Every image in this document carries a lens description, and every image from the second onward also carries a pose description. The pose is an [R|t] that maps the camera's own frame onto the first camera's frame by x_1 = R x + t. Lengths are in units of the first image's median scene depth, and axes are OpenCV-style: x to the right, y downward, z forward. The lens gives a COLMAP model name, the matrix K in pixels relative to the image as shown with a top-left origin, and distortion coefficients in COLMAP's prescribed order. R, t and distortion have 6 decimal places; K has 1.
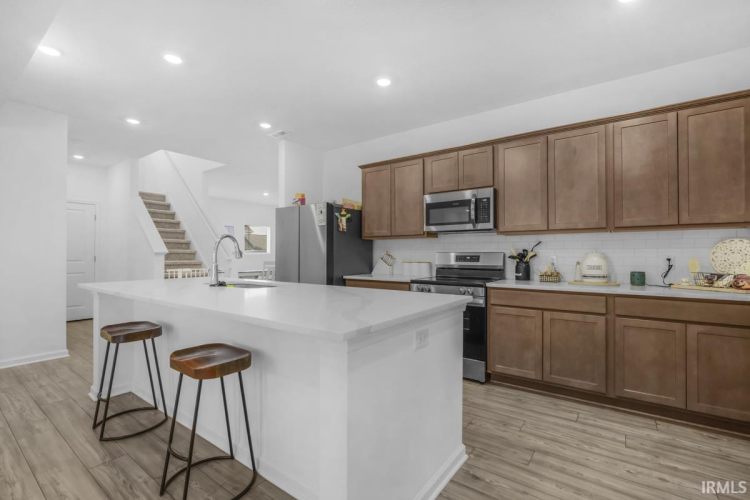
lens RADIAL K [[340.9, 0, 376.6], [0, 340.9, 250.7], [0, 0, 1]] dist [-0.007474, 0.005088]
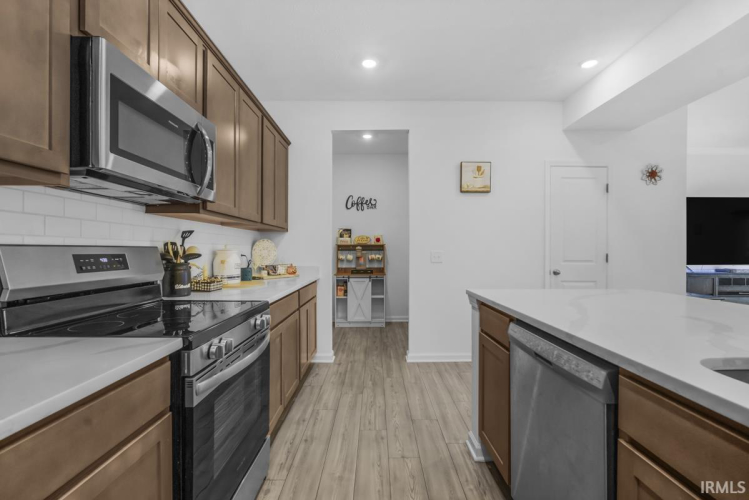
lens RADIAL K [[340.5, 0, 376.3], [0, 340.5, 252.8], [0, 0, 1]] dist [-0.007474, 0.005088]
pose [[-0.586081, -0.005368, 0.810235, -0.264618], [-0.007891, 0.999968, 0.000916, 0.011335], [-0.810214, -0.005857, -0.586105, 1.188542]]
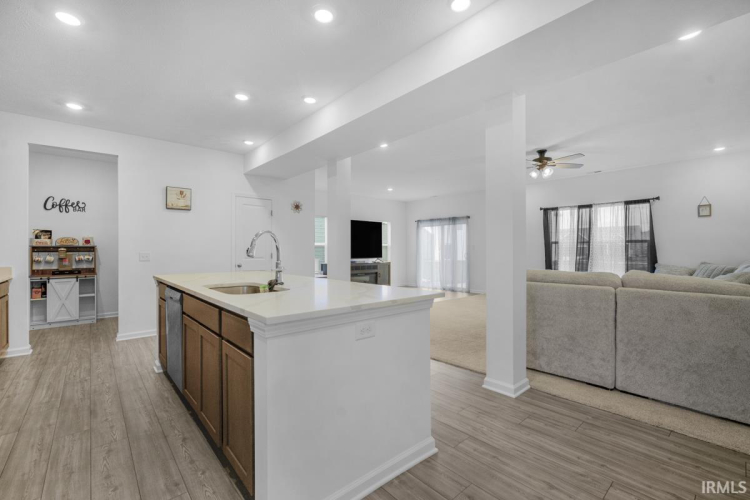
lens RADIAL K [[334.0, 0, 374.7], [0, 334.0, 249.8], [0, 0, 1]] dist [0.000931, 0.003068]
pose [[-0.970798, 0.003035, 0.239881, -0.795238], [0.000674, 0.999951, -0.009923, 0.009717], [-0.239899, -0.009471, -0.970752, 1.541623]]
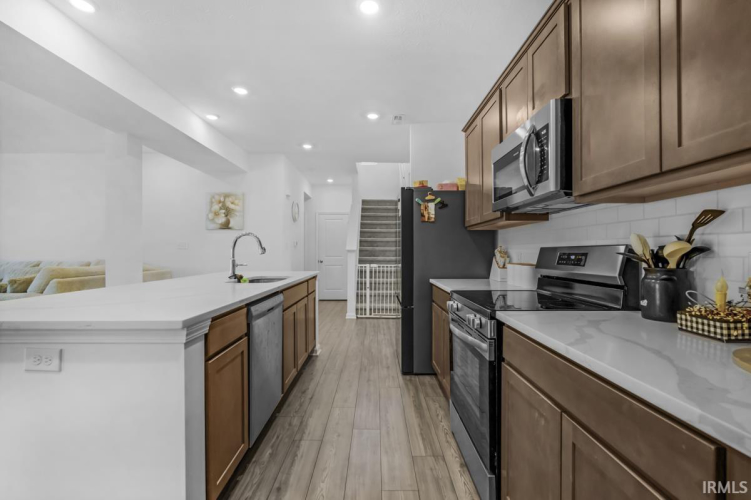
lens RADIAL K [[341.4, 0, 378.1], [0, 341.4, 251.2], [0, 0, 1]] dist [-0.007474, 0.005088]
pose [[0.589805, -0.001257, -0.807544, 0.604995], [0.006201, 0.999976, 0.002972, 0.010185], [0.807522, -0.006760, 0.589799, 0.591621]]
